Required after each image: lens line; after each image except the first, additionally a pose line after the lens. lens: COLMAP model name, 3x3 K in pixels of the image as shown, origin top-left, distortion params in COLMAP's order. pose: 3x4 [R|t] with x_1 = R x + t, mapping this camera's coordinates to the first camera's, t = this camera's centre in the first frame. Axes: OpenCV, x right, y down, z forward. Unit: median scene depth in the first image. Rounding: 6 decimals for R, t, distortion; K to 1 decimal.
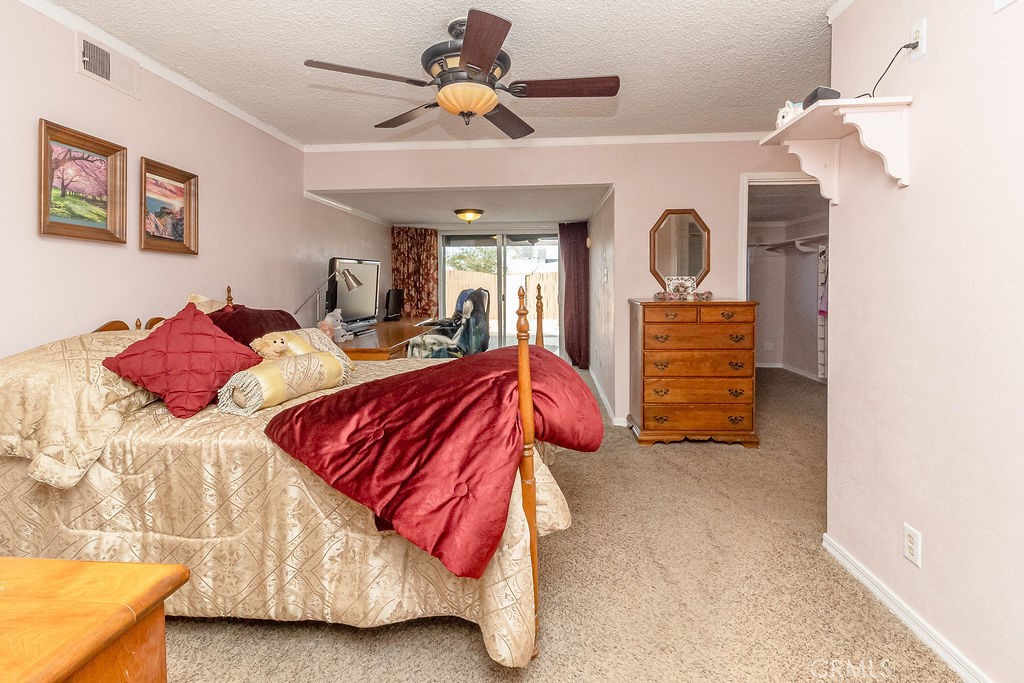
lens RADIAL K [[486.1, 0, 514.6], [0, 486.1, 304.4], [0, 0, 1]] dist [0.001227, -0.000330]
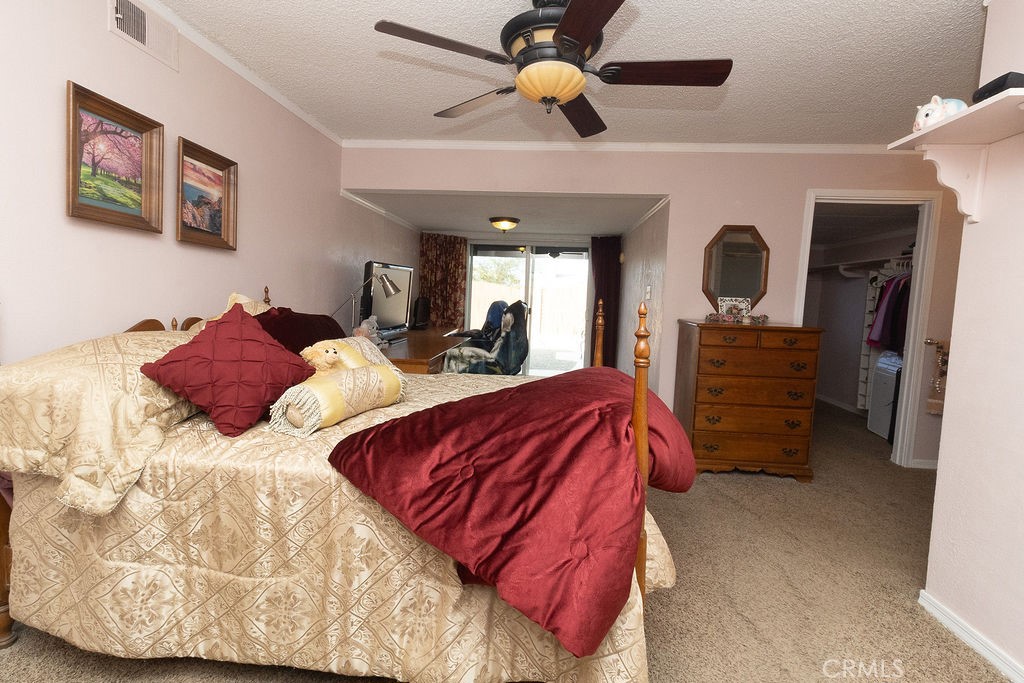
lens RADIAL K [[473.9, 0, 512.0], [0, 473.9, 341.5], [0, 0, 1]] dist [-0.000673, 0.000166]
pose [[0.998806, 0.046292, -0.015620, -0.142329], [-0.045420, 0.997603, 0.052204, -0.002125], [0.017999, -0.051432, 0.998514, 0.140037]]
